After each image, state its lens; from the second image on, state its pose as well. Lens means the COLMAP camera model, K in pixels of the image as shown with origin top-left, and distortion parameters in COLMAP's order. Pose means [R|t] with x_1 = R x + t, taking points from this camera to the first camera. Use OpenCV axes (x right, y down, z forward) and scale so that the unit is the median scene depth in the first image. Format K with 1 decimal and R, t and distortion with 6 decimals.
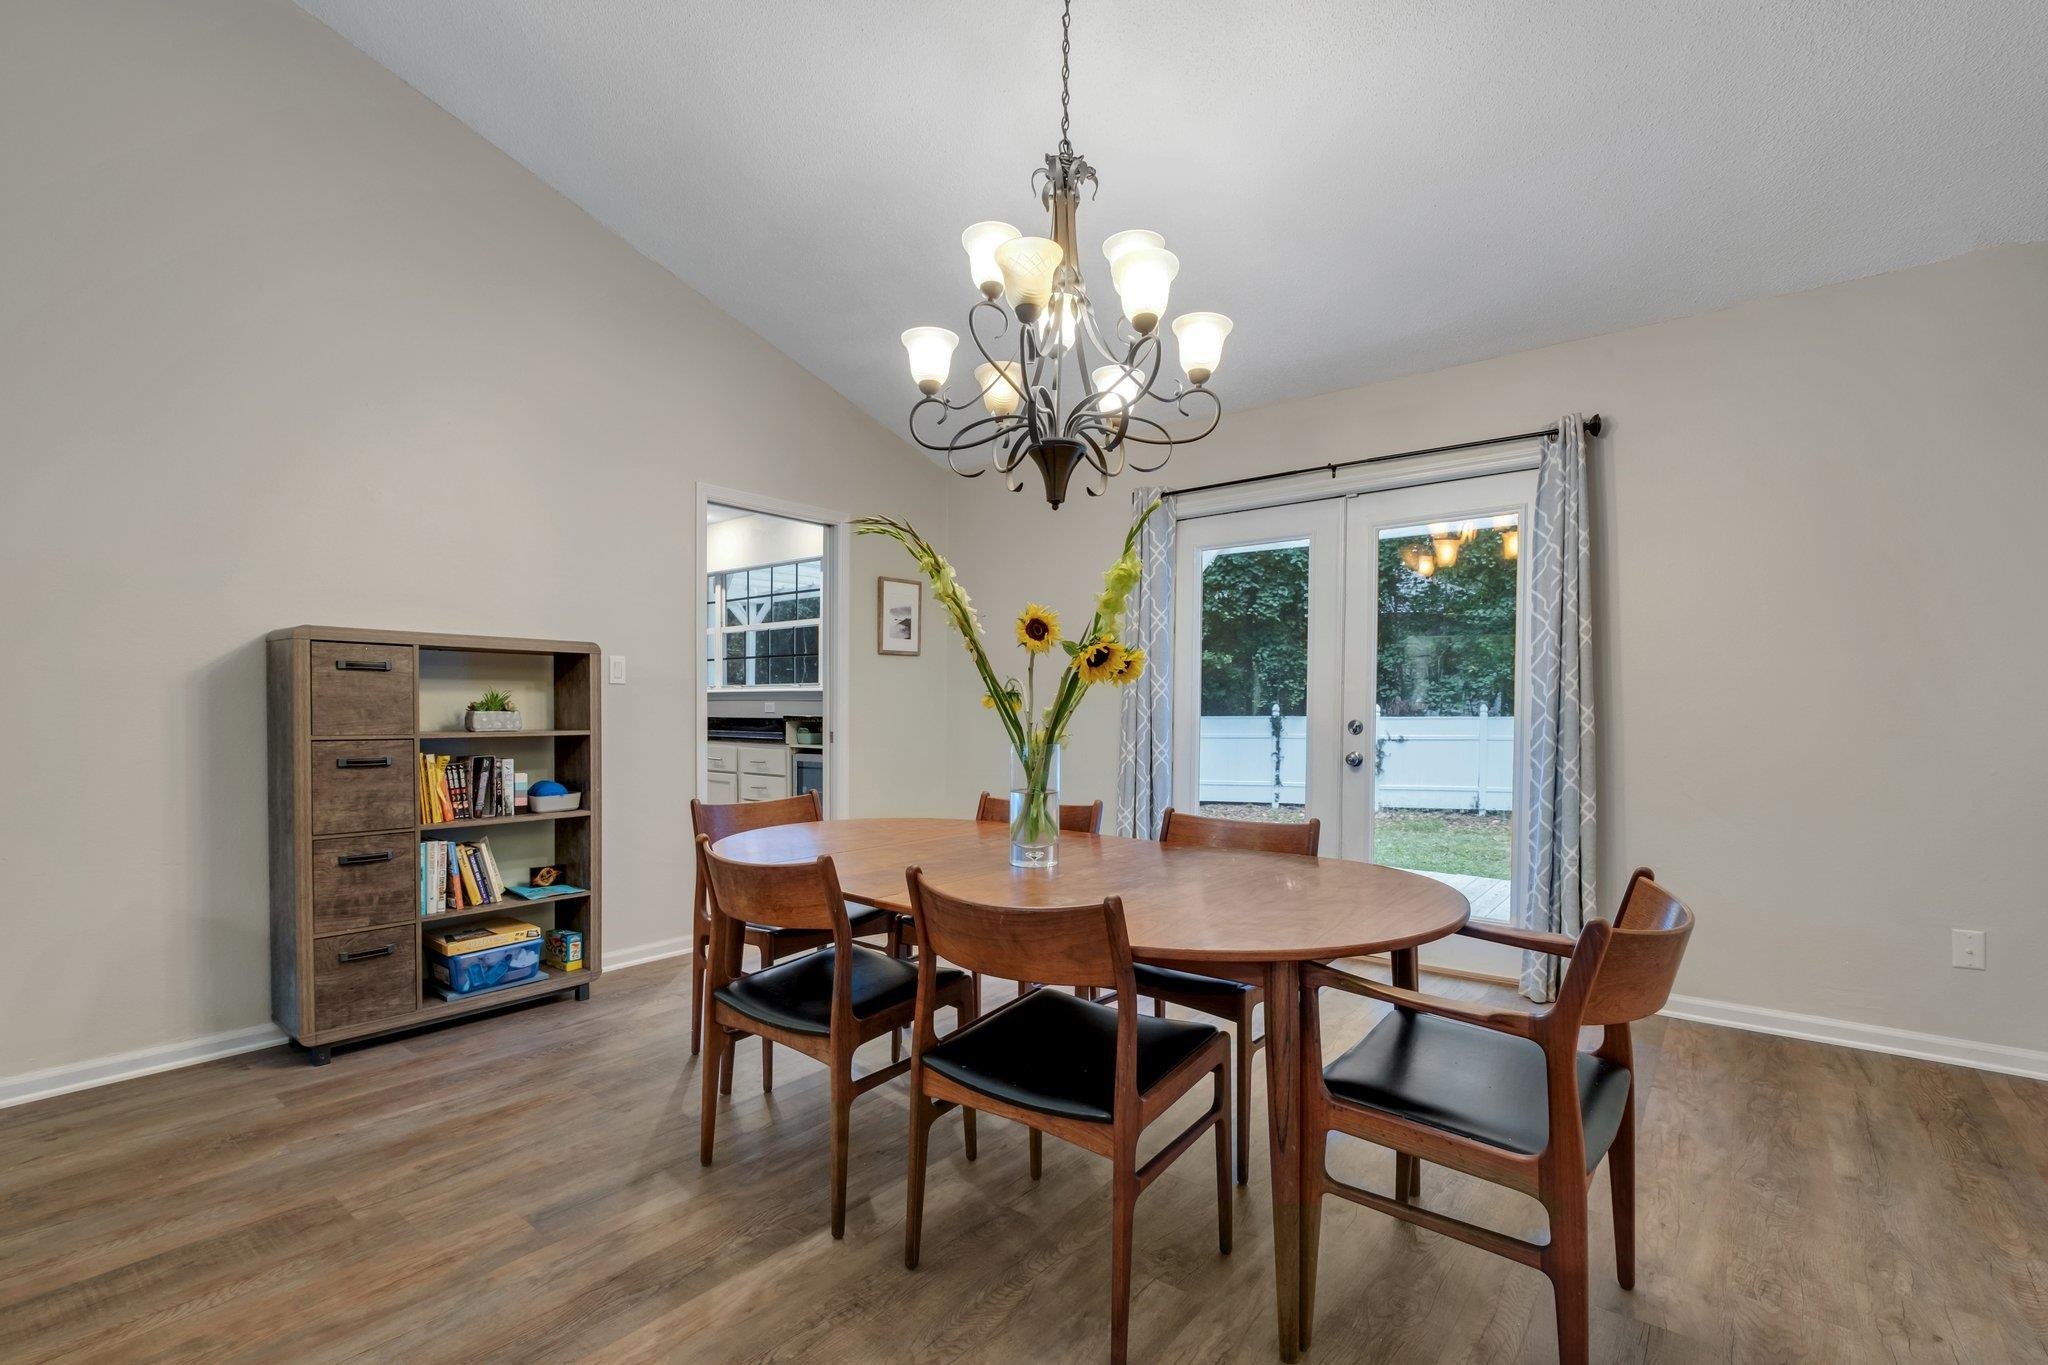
lens RADIAL K [[933.7, 0, 1048.7], [0, 933.7, 740.9], [0, 0, 1]] dist [0.001056, 0.000136]
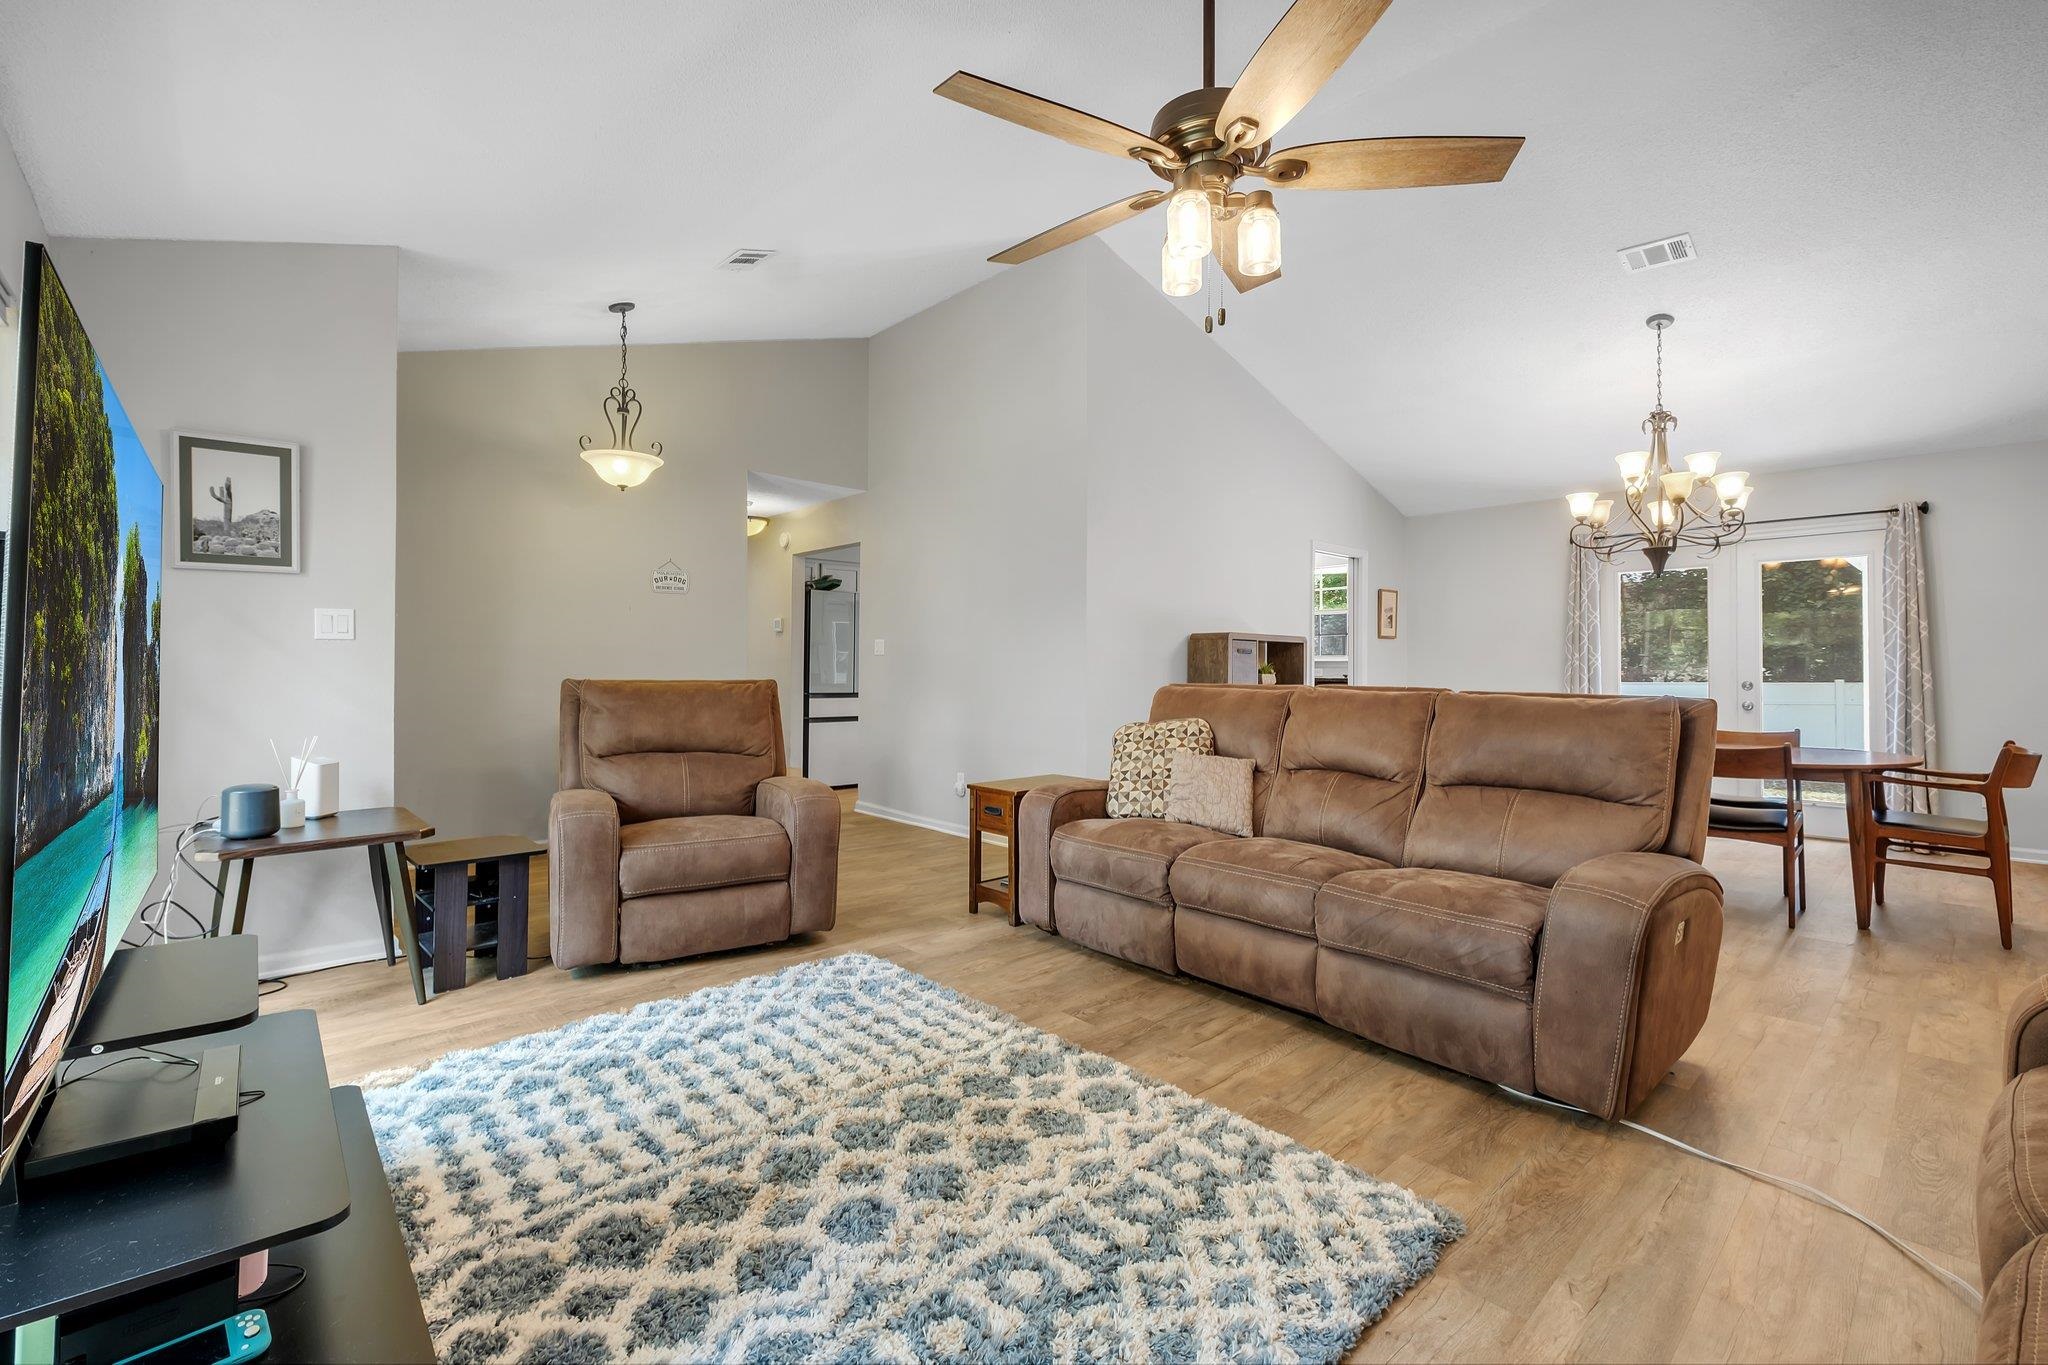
lens RADIAL K [[898.3, 0, 1029.3], [0, 898.3, 662.8], [0, 0, 1]] dist [-0.000520, 0.000389]
pose [[0.985513, 0.001726, -0.169591, -0.746691], [-0.009622, 0.998907, -0.045746, 0.034373], [0.169327, 0.046715, 0.984452, -0.873704]]
